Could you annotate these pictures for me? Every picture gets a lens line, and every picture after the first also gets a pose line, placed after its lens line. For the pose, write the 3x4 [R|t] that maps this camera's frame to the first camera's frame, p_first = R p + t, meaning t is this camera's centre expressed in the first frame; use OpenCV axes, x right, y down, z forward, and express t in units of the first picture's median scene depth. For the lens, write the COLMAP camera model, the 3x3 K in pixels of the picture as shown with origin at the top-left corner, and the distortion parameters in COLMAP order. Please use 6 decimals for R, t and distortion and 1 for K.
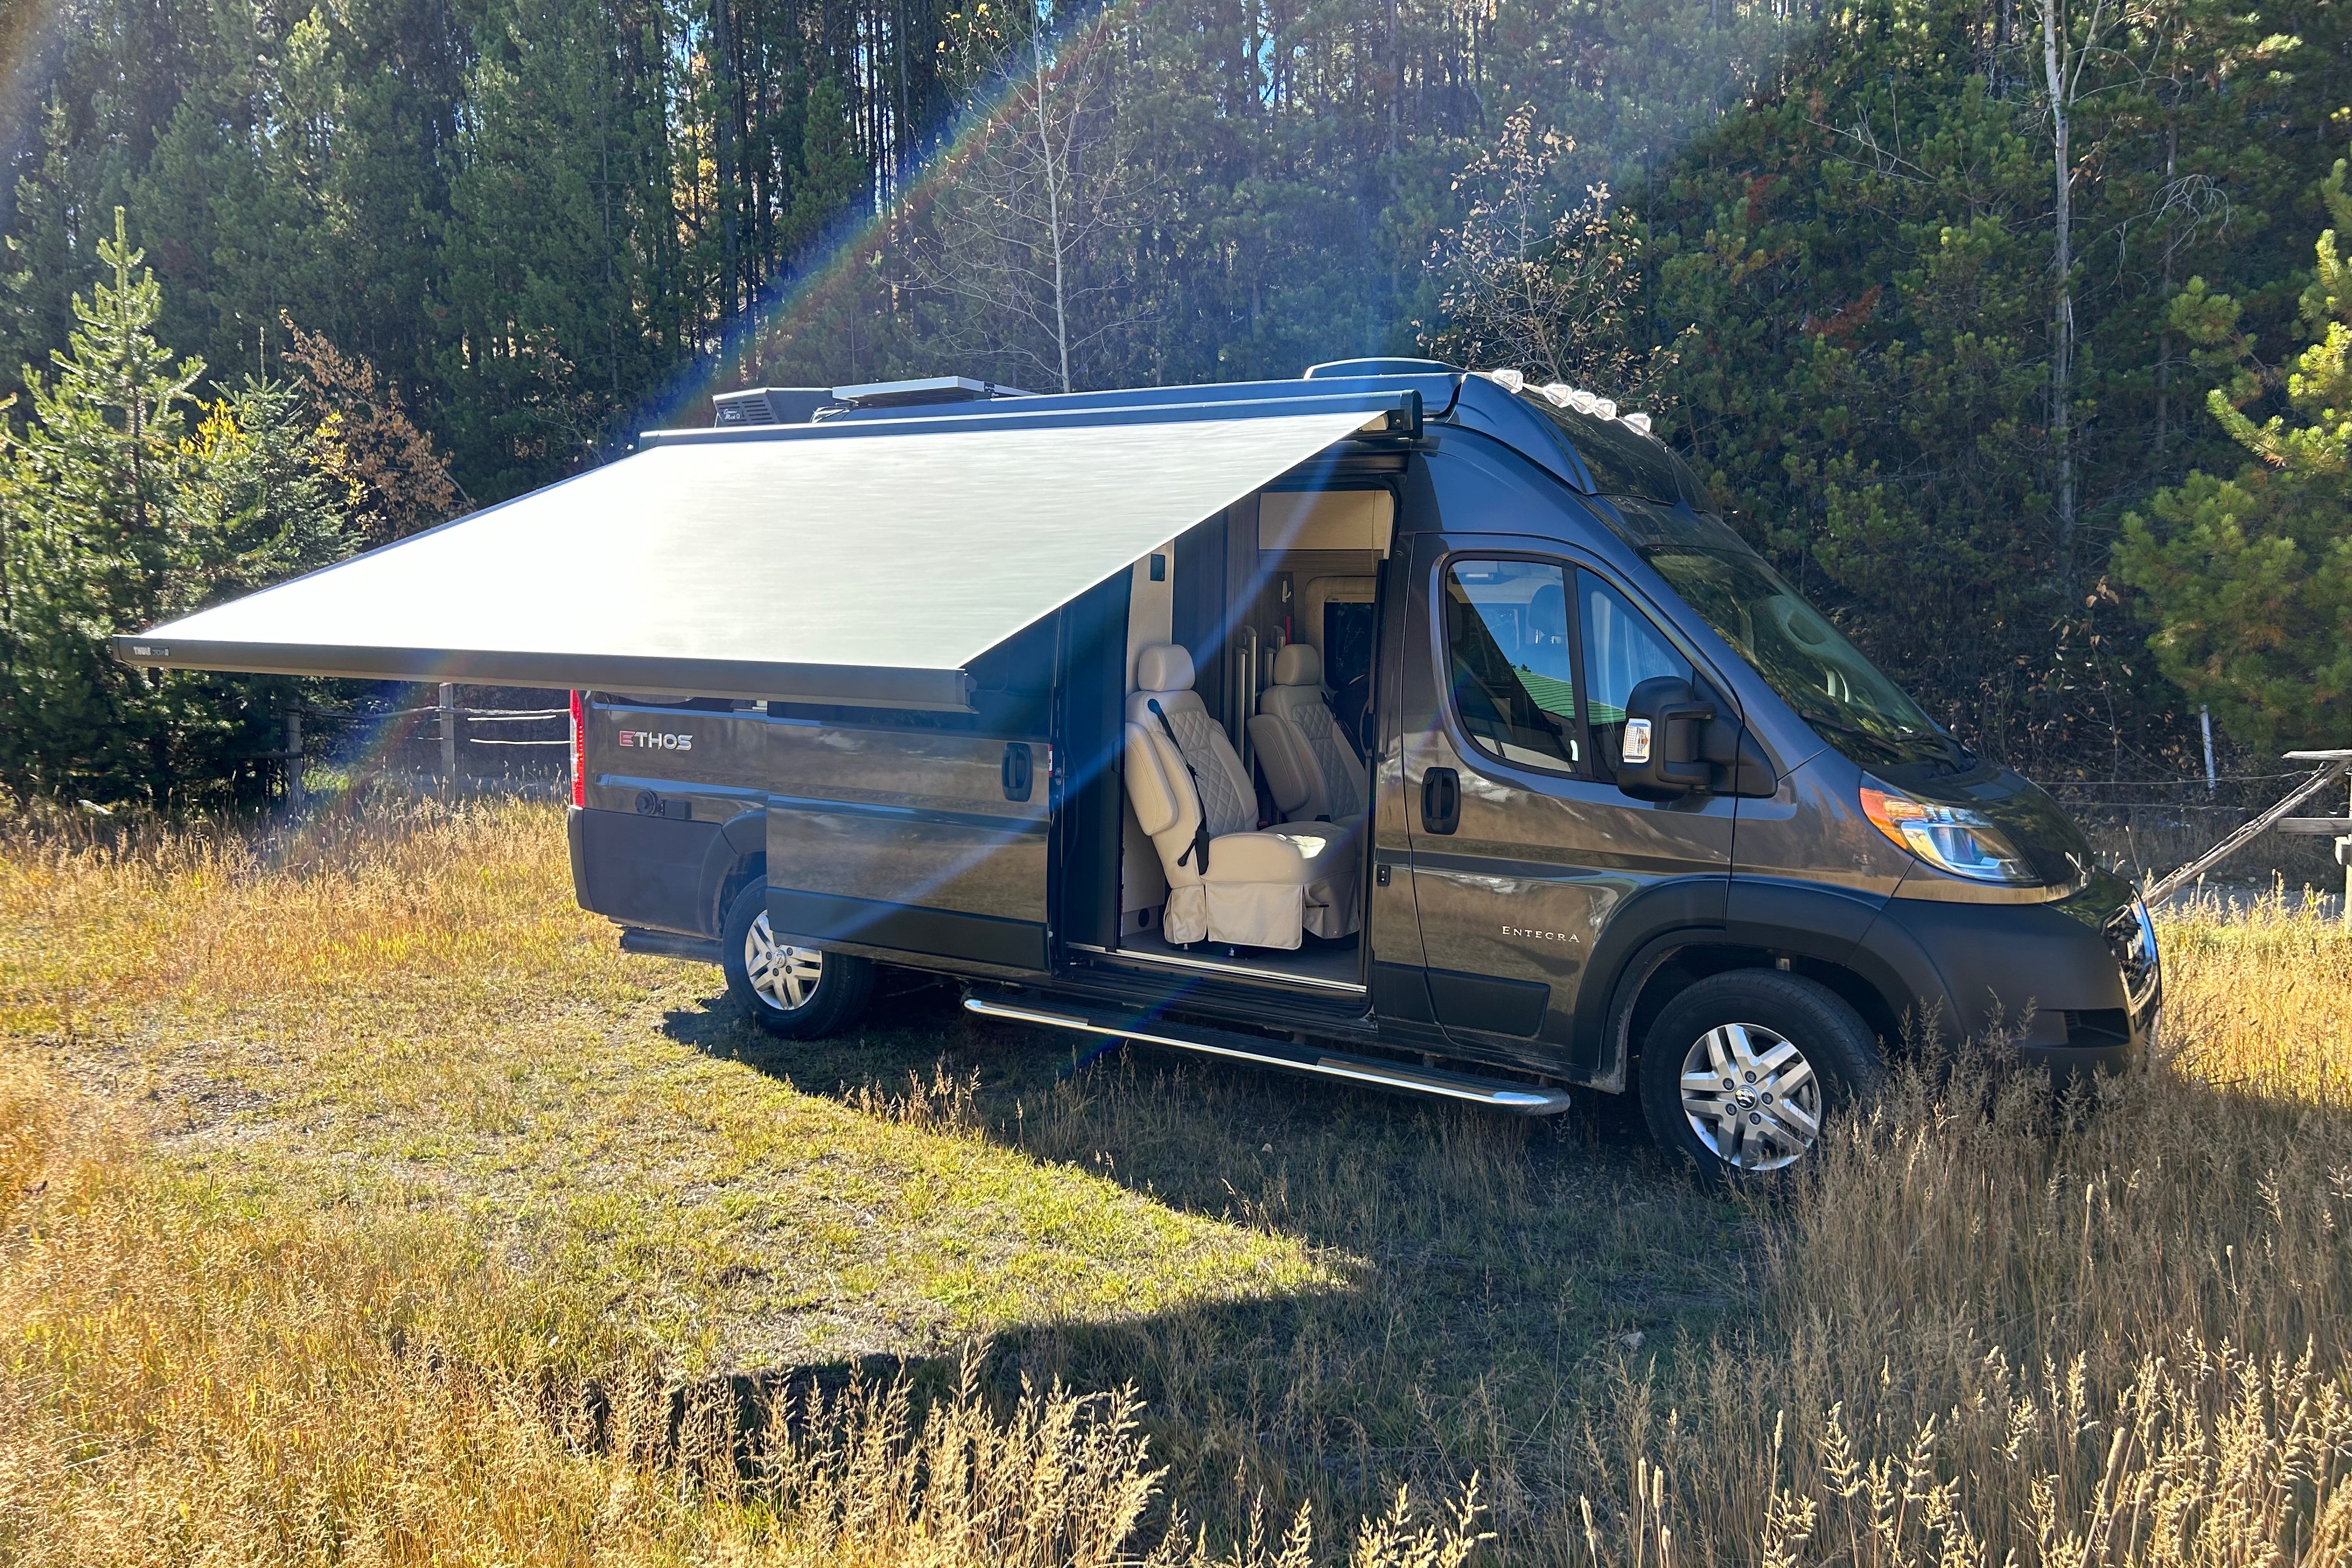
lens RADIAL K [[1807.8, 0, 1176.0], [0, 1807.8, 784.0], [0, 0, 1]] dist [0.015475, -0.003524]
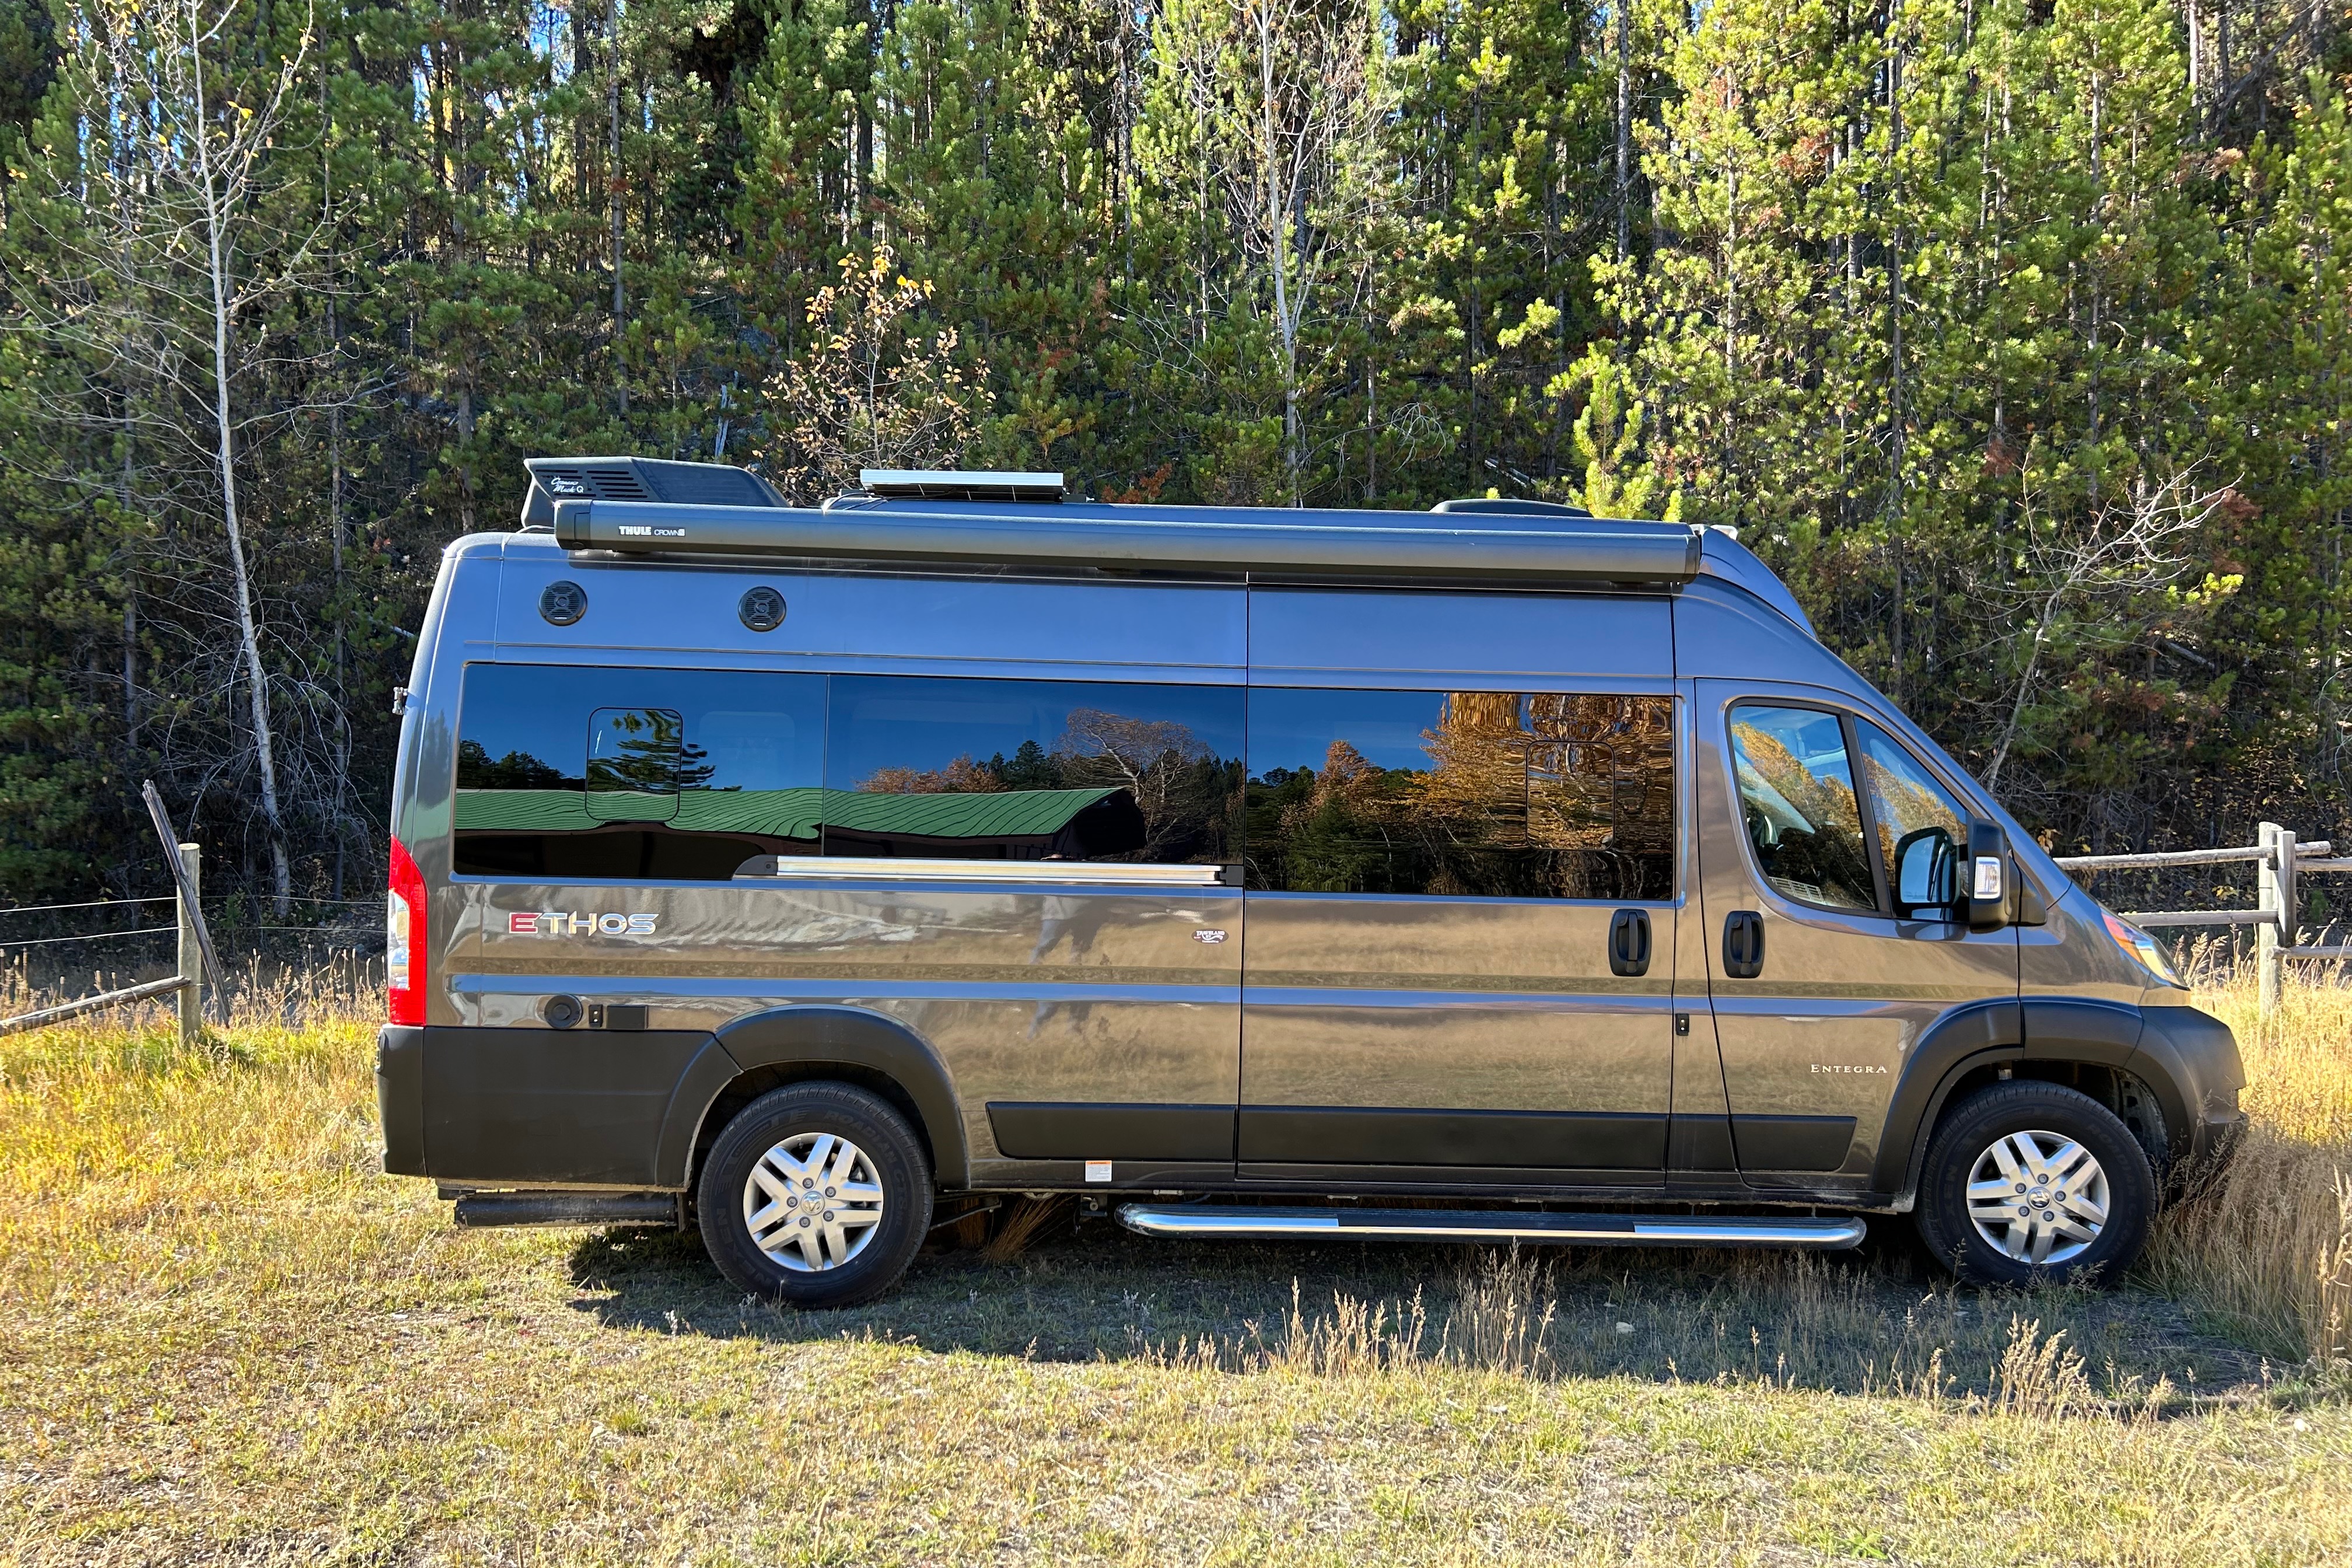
lens RADIAL K [[1759.5, 0, 1176.0], [0, 1759.5, 784.0], [0, 0, 1]] dist [0.007855, -0.000114]
pose [[0.808887, -0.003754, 0.587952, -0.598444], [0.046321, 0.997278, -0.057359, -0.033361], [-0.586136, 0.073631, 0.806860, 0.342367]]
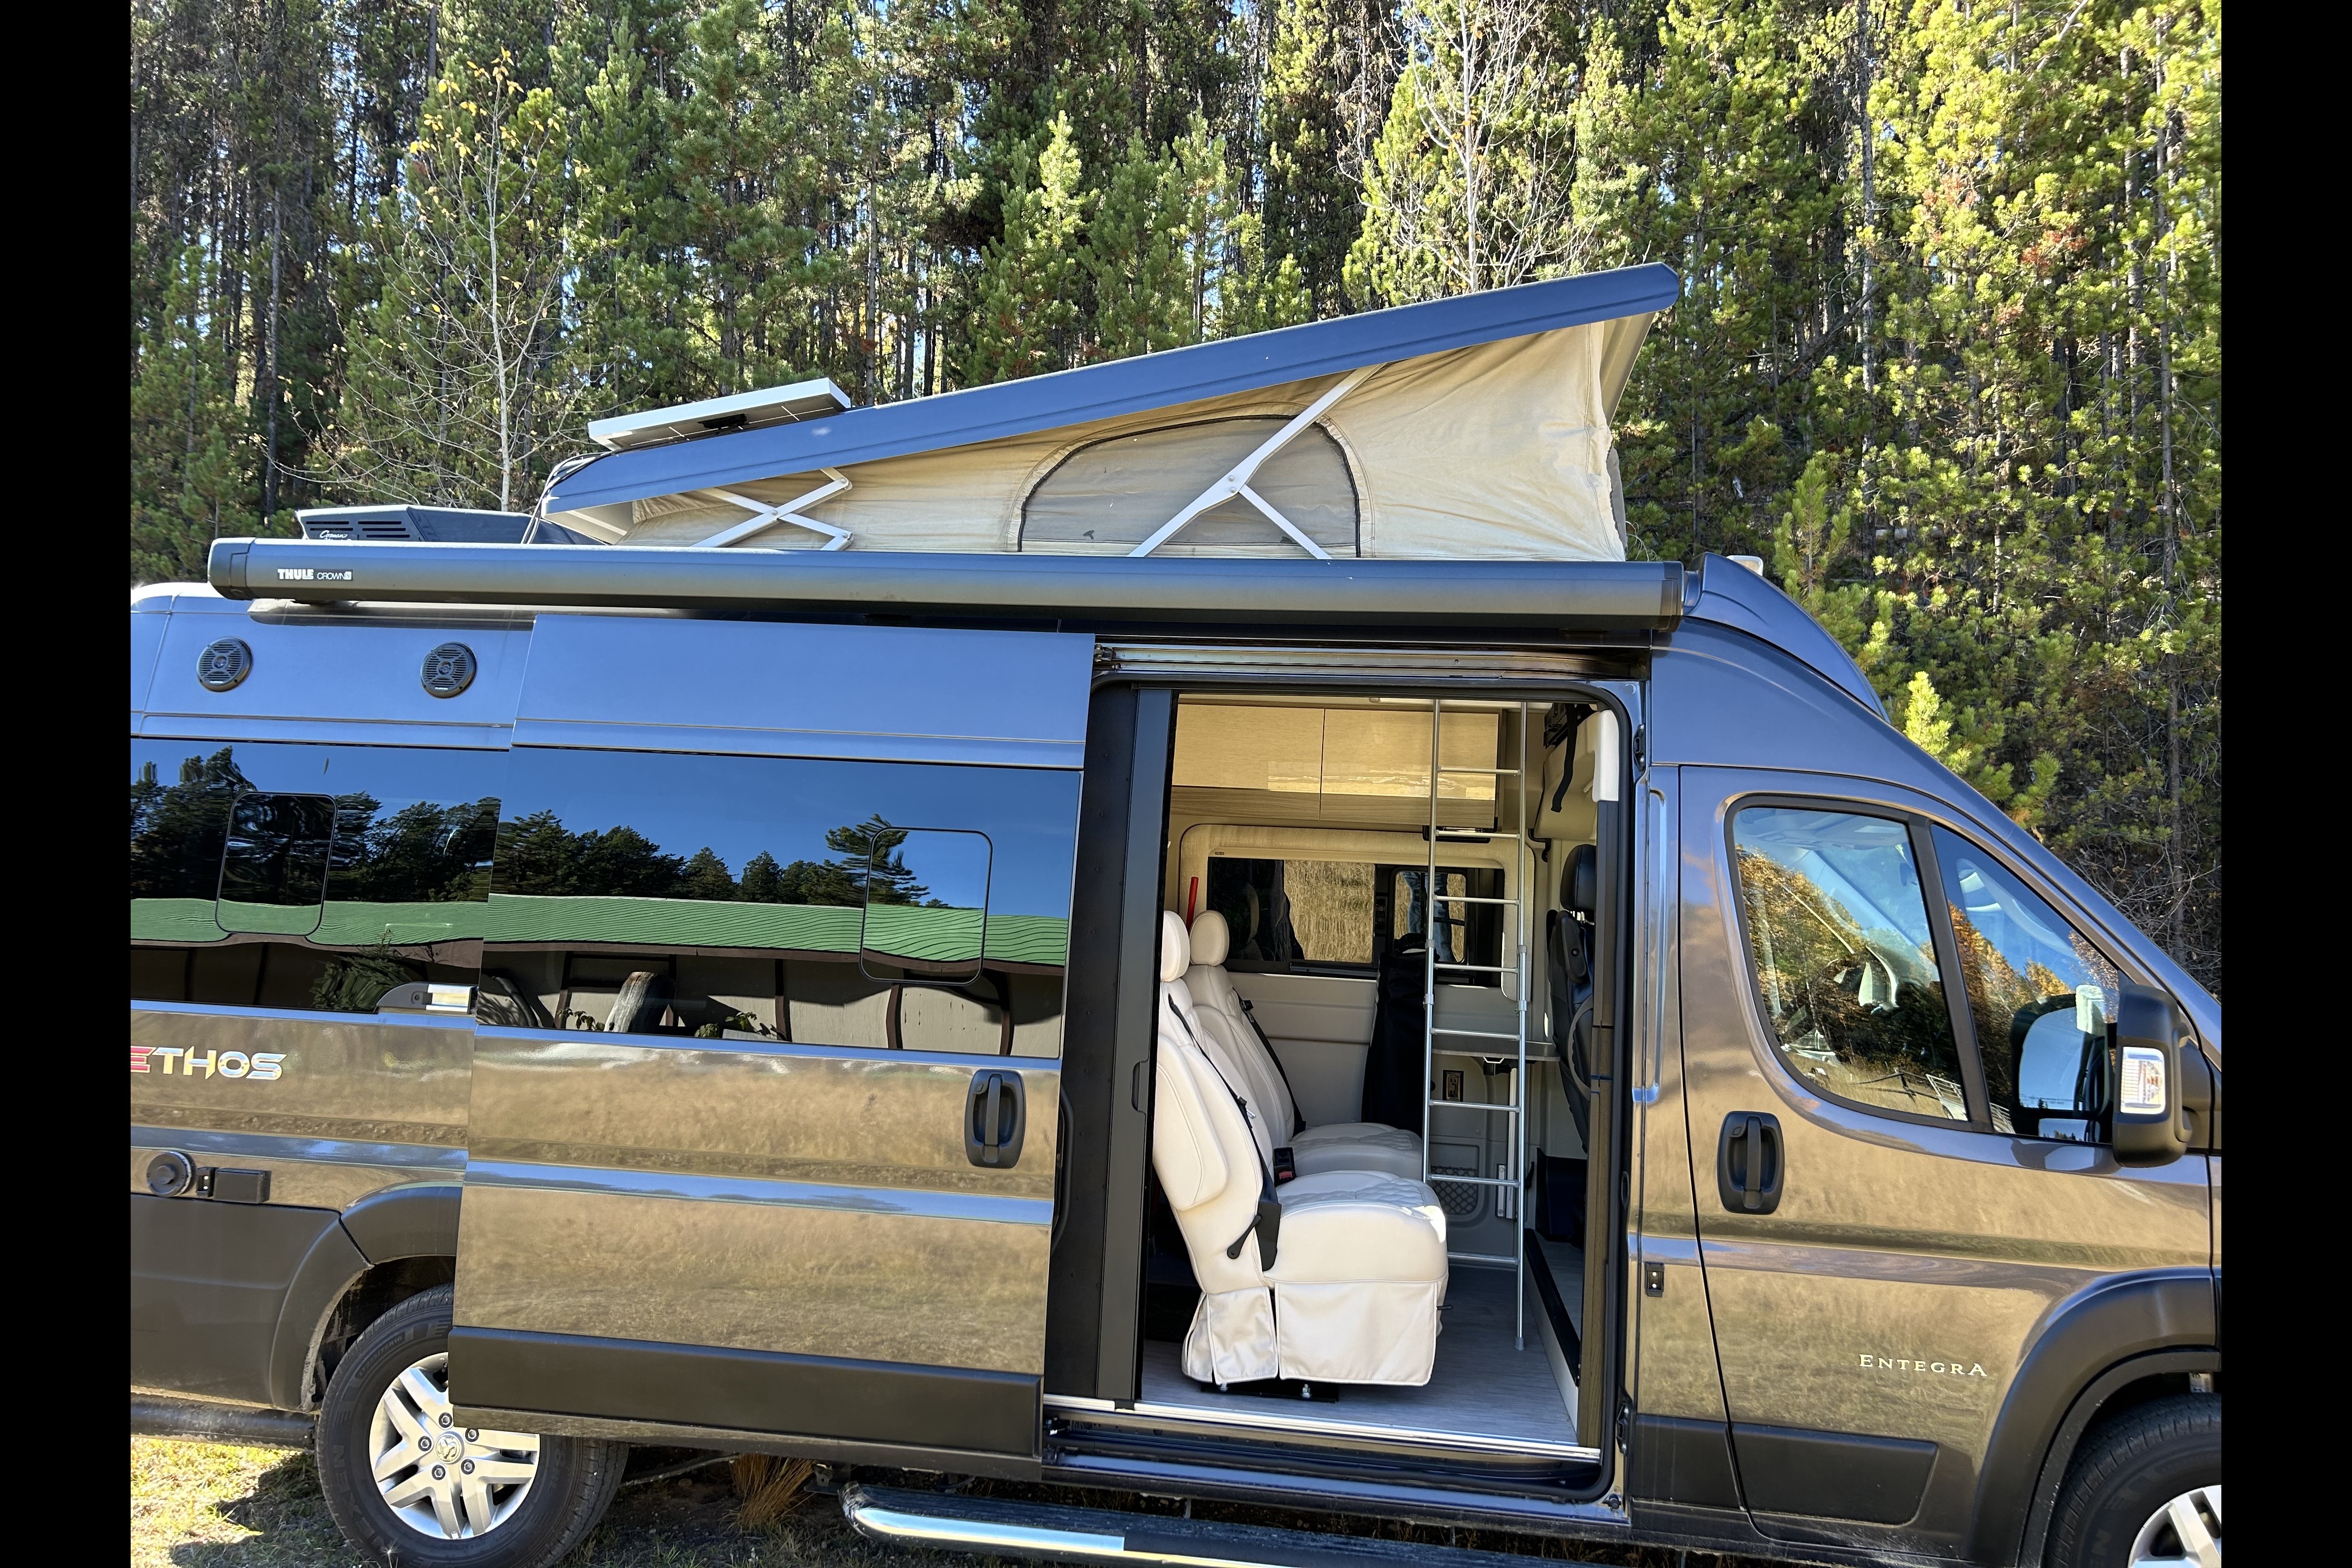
lens RADIAL K [[1581.6, 0, 1176.0], [0, 1581.6, 784.0], [0, 0, 1]] dist [0.033384, -0.039746]
pose [[0.906198, 0.048171, 0.420102, -0.263081], [0.012092, 0.990132, -0.139617, -0.043915], [-0.422681, 0.131601, 0.896673, 0.477568]]
